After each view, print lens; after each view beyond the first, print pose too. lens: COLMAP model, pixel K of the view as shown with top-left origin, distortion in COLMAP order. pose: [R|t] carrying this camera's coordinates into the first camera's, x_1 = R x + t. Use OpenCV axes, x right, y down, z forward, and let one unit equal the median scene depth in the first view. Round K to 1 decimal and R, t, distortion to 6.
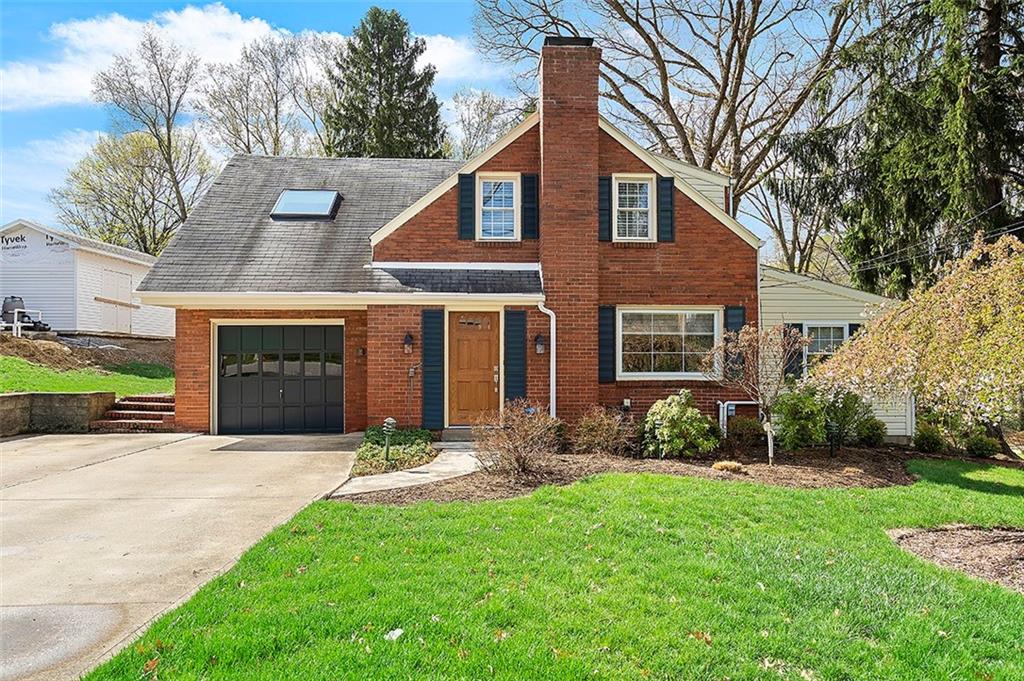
lens RADIAL K [[692.9, 0, 512.4], [0, 692.9, 338.1], [0, 0, 1]] dist [0.007242, 0.001751]
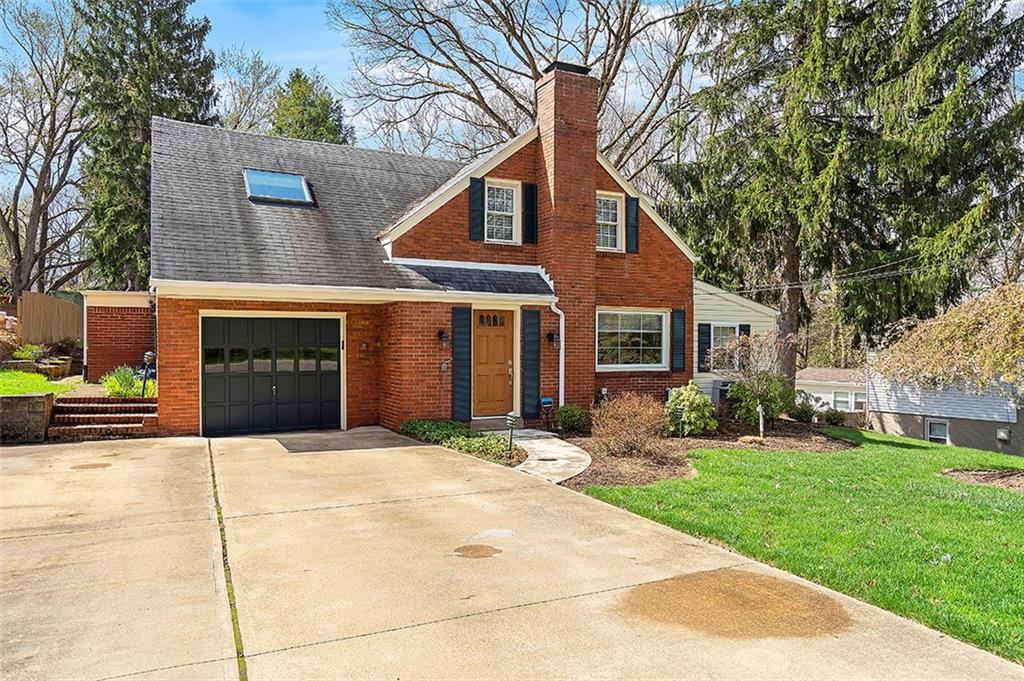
lens RADIAL K [[692.9, 0, 512.4], [0, 692.9, 345.0], [0, 0, 1]] dist [0.007242, 0.001751]
pose [[0.914246, 0.002548, 0.405150, -0.438195], [-0.016313, 0.999401, 0.030525, -0.016263], [-0.404830, -0.034517, 0.913740, 0.007650]]
